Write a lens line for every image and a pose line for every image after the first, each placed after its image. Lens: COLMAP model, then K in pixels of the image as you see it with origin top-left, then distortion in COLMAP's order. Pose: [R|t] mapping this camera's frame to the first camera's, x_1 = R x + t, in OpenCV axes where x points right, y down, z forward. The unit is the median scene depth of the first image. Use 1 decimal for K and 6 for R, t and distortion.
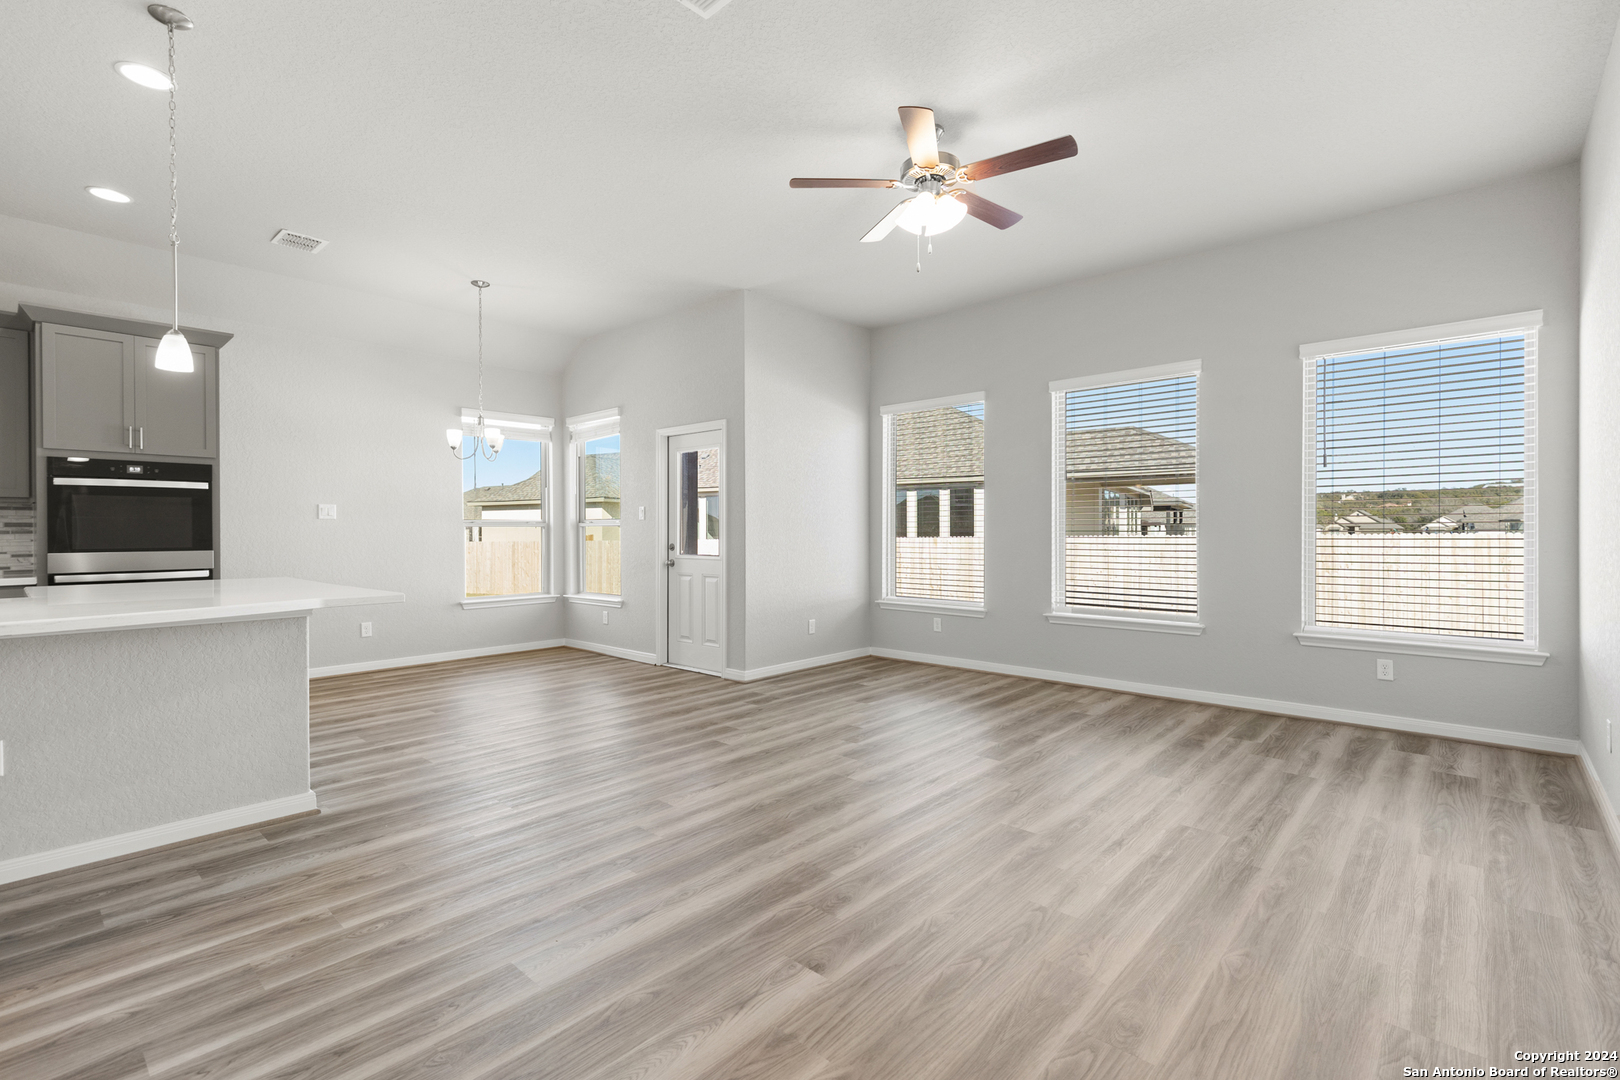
lens RADIAL K [[732.5, 0, 804.9], [0, 732.5, 533.9], [0, 0, 1]] dist [0.012931, -0.000314]
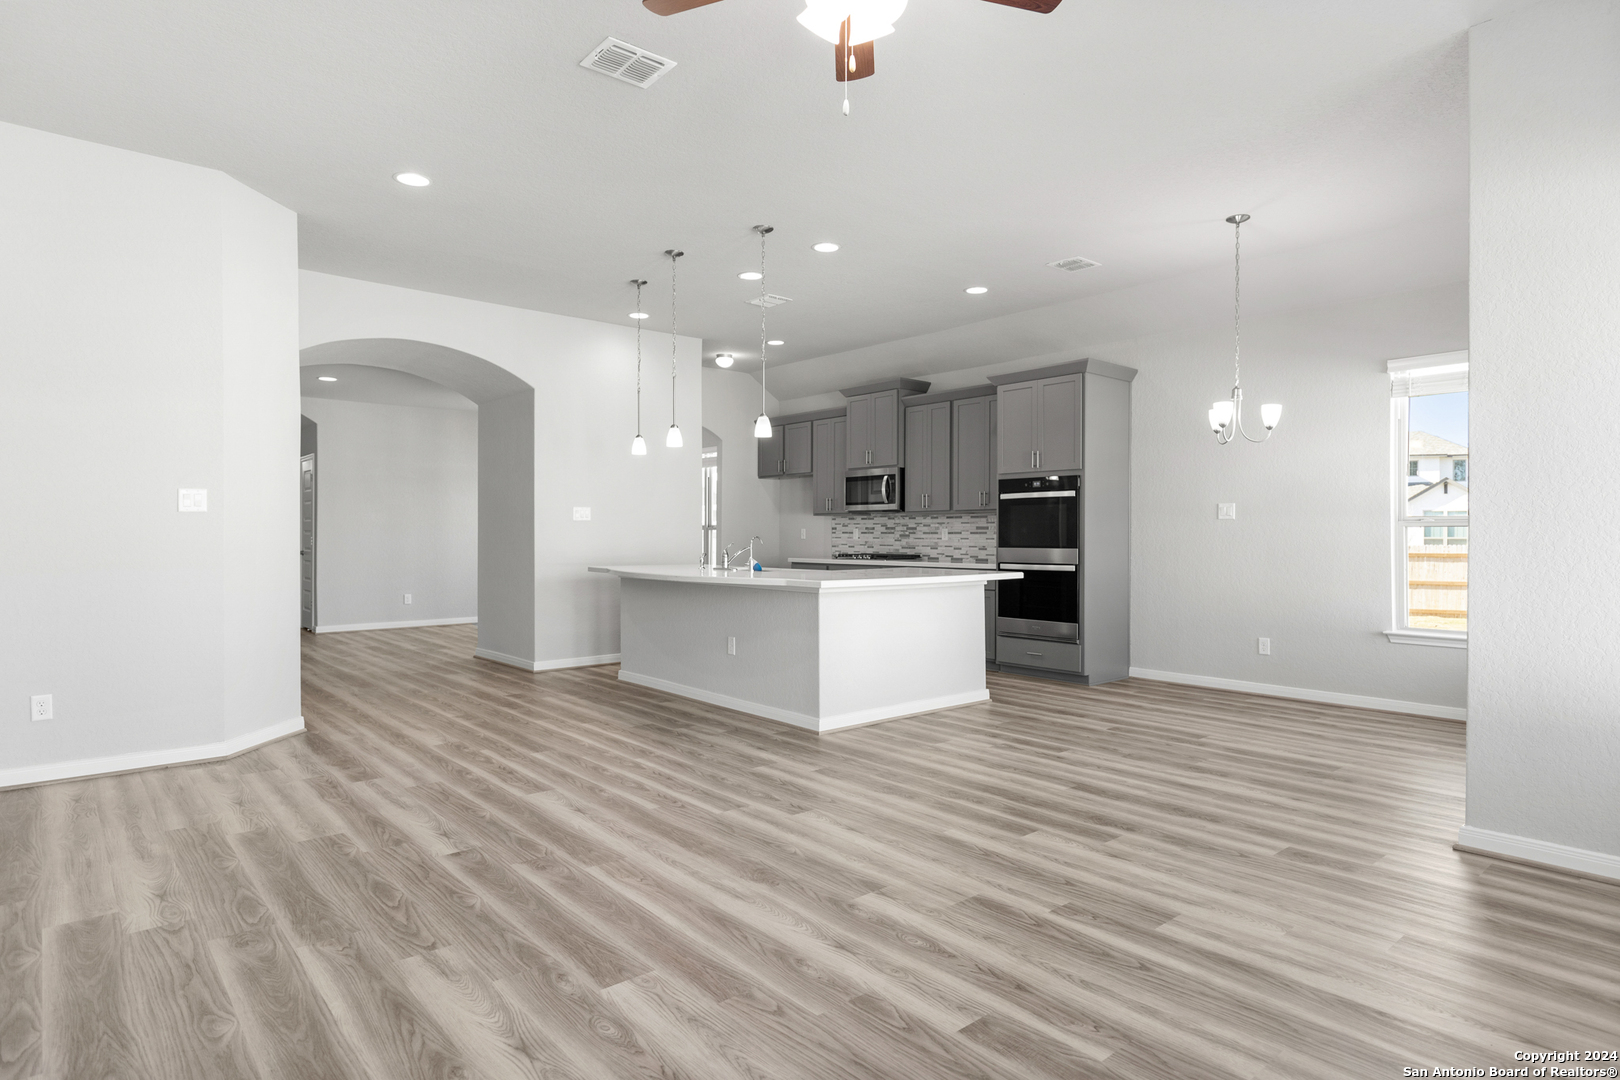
lens RADIAL K [[888.9, 0, 810.0], [0, 888.9, 540.0], [0, 0, 1]] dist [0.003925, -0.000994]
pose [[-0.116141, 0.009795, -0.993184, 0.539350], [-0.005106, 0.999932, 0.010459, -0.003338], [0.993220, 0.006286, -0.116083, 0.632551]]
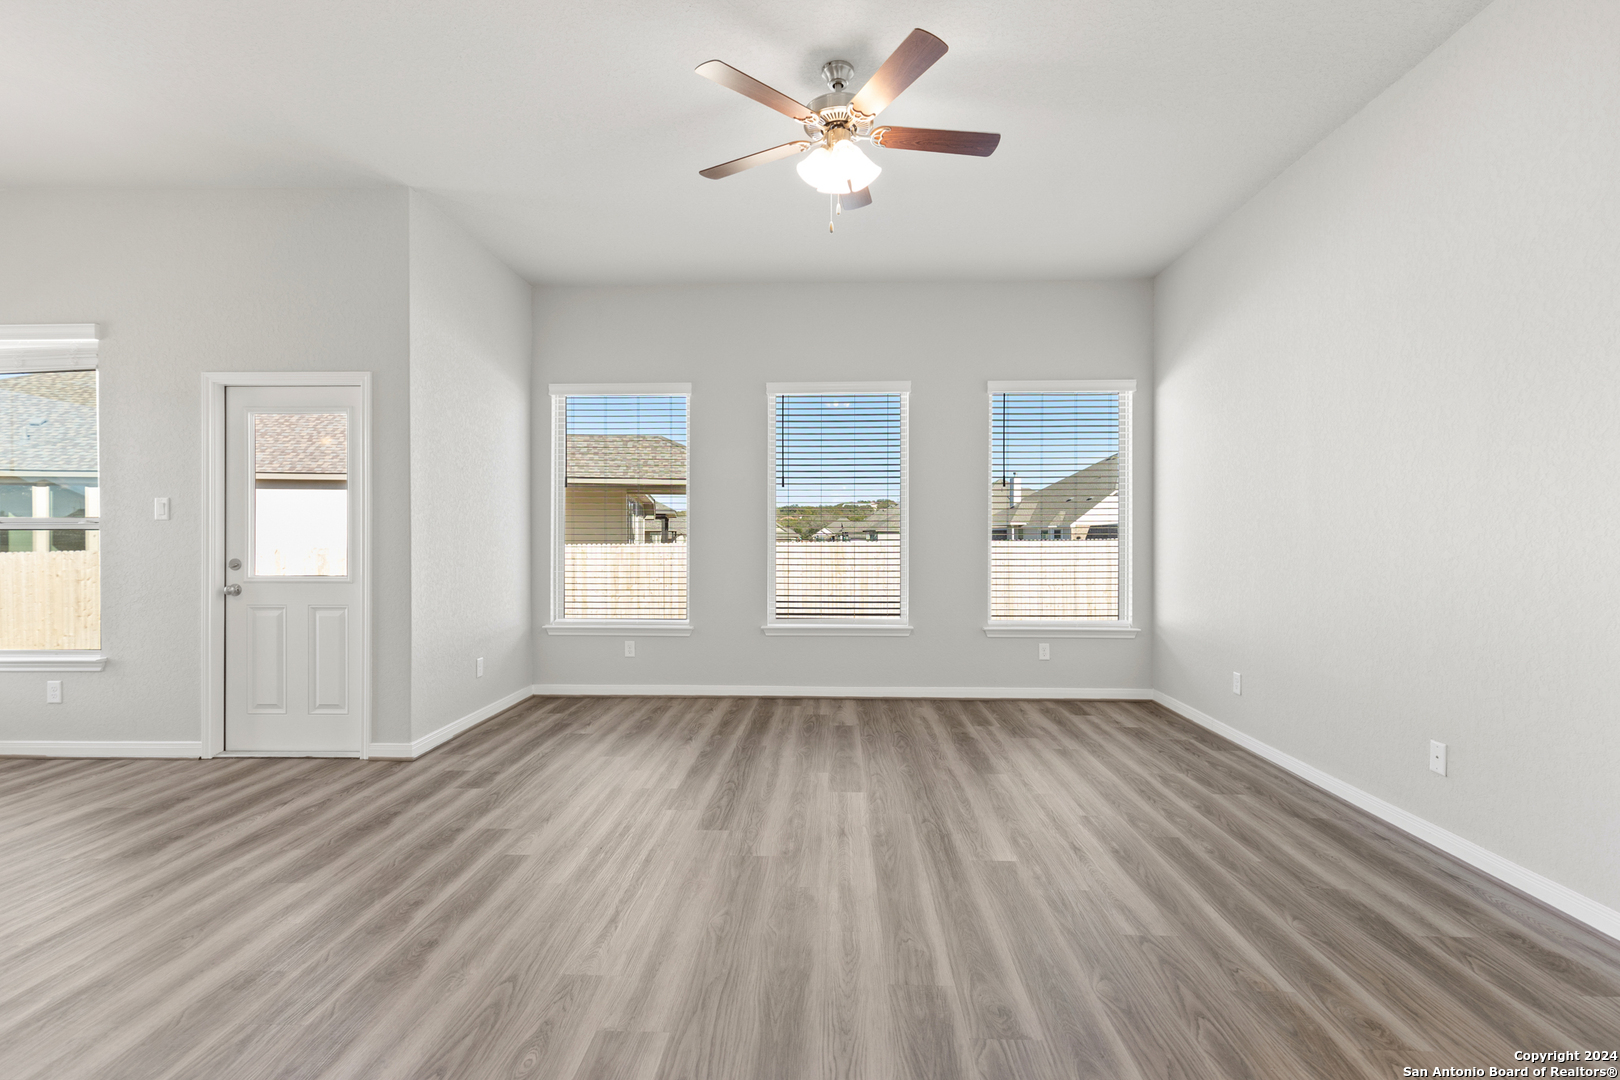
lens RADIAL K [[753.4, 0, 808.6], [0, 753.4, 552.5], [0, 0, 1]] dist [0.004899, 0.000302]
pose [[0.761230, -0.010029, 0.648404, -0.252375], [0.000626, 0.999891, 0.014731, -0.001576], [-0.648482, -0.010808, 0.761153, 0.216364]]
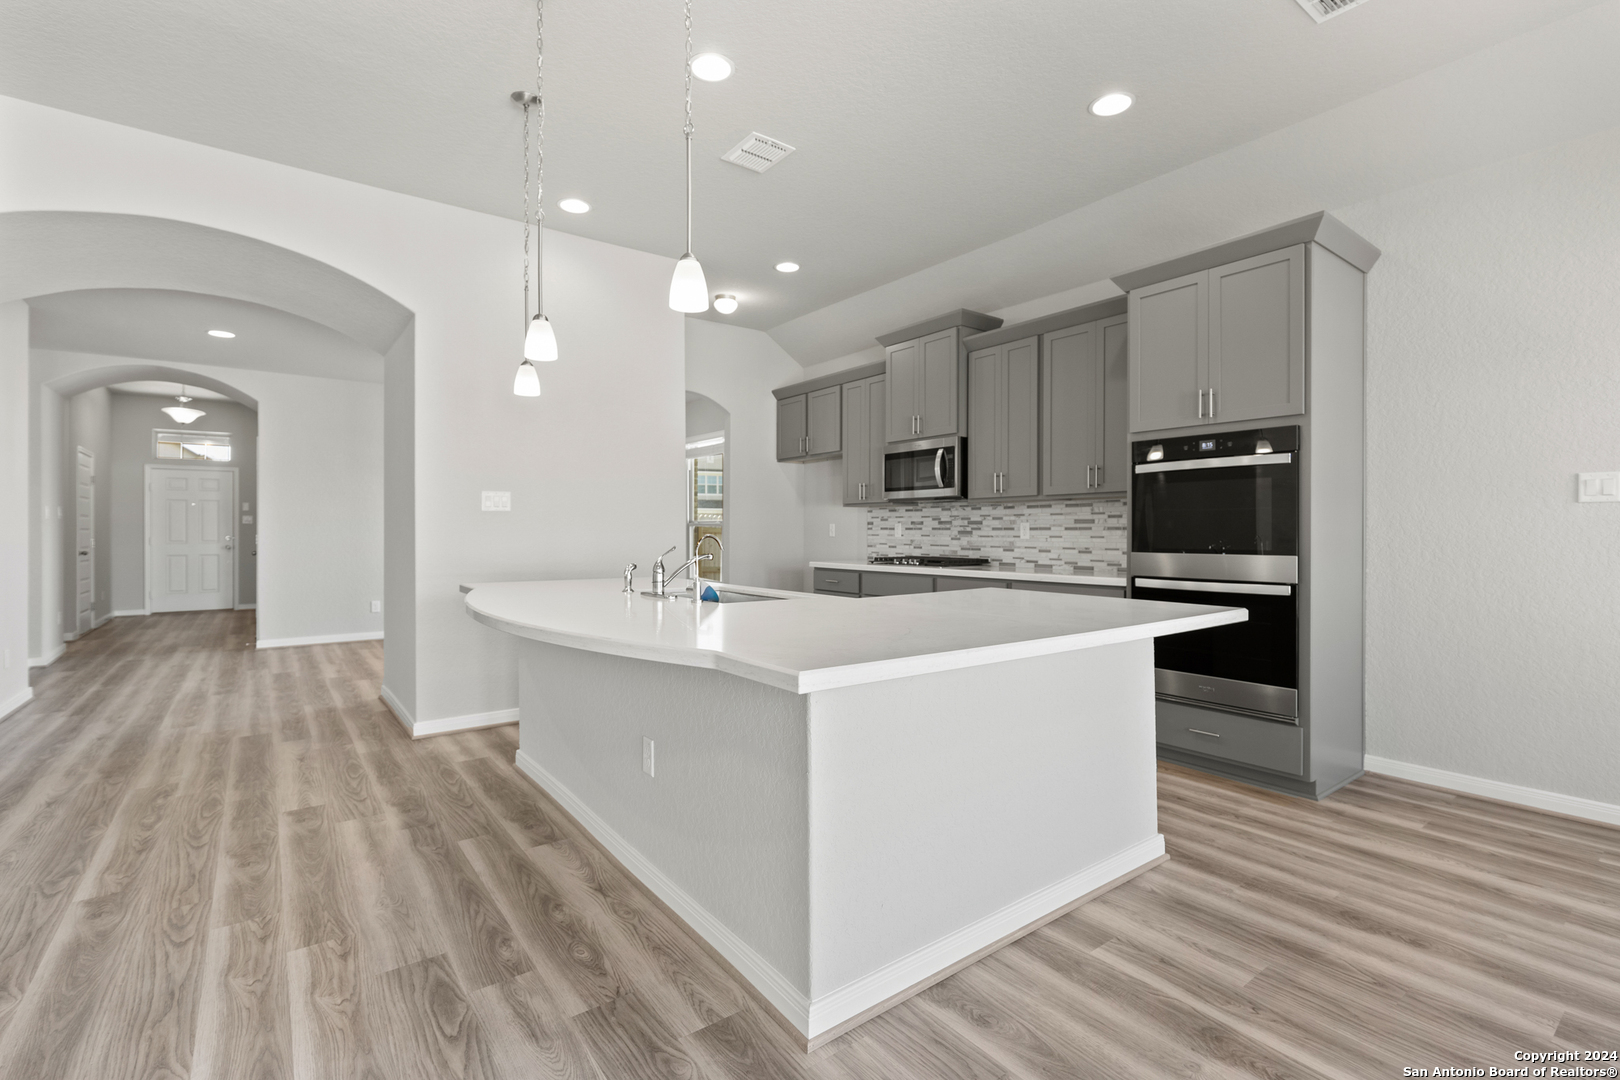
lens RADIAL K [[730.7, 0, 808.6], [0, 730.7, 530.1], [0, 0, 1]] dist [-0.001011, -0.000062]
pose [[-0.183797, 0.002819, -0.982960, -0.074991], [-0.003989, 0.999986, 0.003614, -0.001146], [0.982956, 0.004585, -0.183783, 0.590369]]
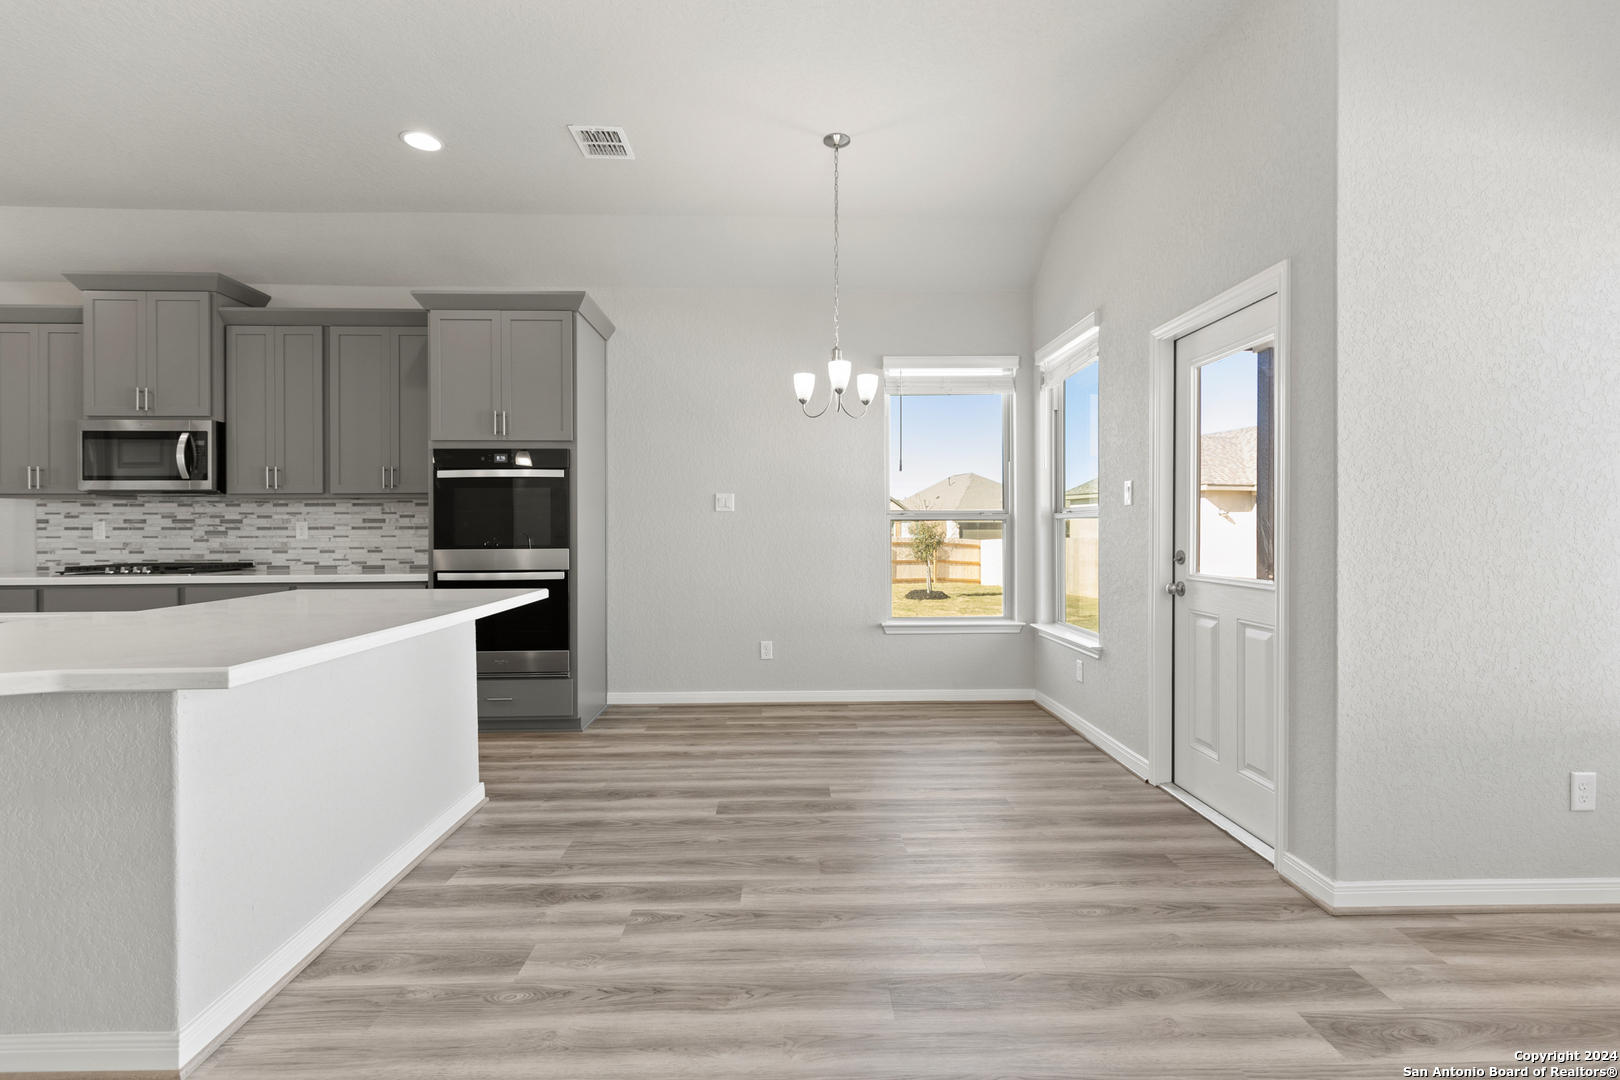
lens RADIAL K [[736.2, 0, 811.1], [0, 736.2, 530.6], [0, 0, 1]] dist [0.005041, 0.000092]
pose [[0.699378, 0.003504, -0.714743, 0.004168], [-0.002213, 0.999994, 0.002737, -0.001556], [0.714749, -0.000333, 0.699381, 0.513653]]
